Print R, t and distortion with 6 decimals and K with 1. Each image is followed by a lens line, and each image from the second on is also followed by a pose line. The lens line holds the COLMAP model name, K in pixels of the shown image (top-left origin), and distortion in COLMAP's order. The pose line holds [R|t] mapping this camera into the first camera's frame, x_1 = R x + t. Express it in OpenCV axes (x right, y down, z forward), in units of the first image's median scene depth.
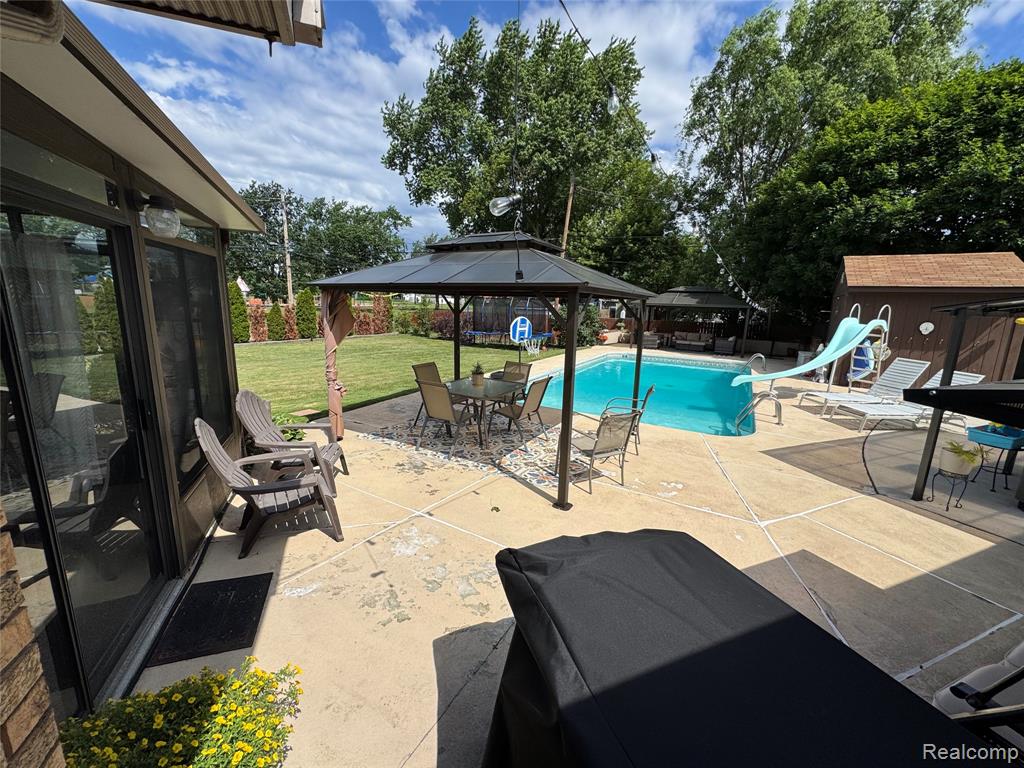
lens RADIAL K [[406.1, 0, 511.8], [0, 406.1, 382.7], [0, 0, 1]] dist [-0.003158, 0.000330]
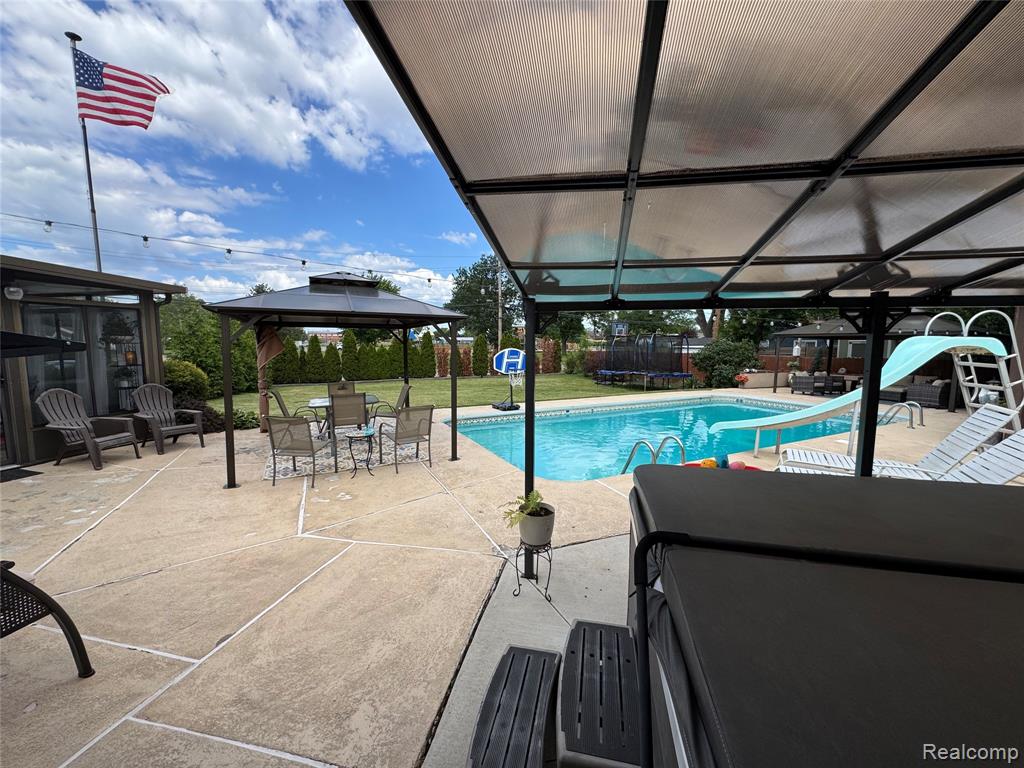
lens RADIAL K [[406.1, 0, 511.2], [0, 406.1, 382.7], [0, 0, 1]] dist [-0.003158, 0.000330]
pose [[0.823030, 0.025980, -0.567403, 0.620989], [-0.087927, 0.992739, -0.082085, 0.007765], [0.561151, 0.117448, 0.819339, 0.172717]]
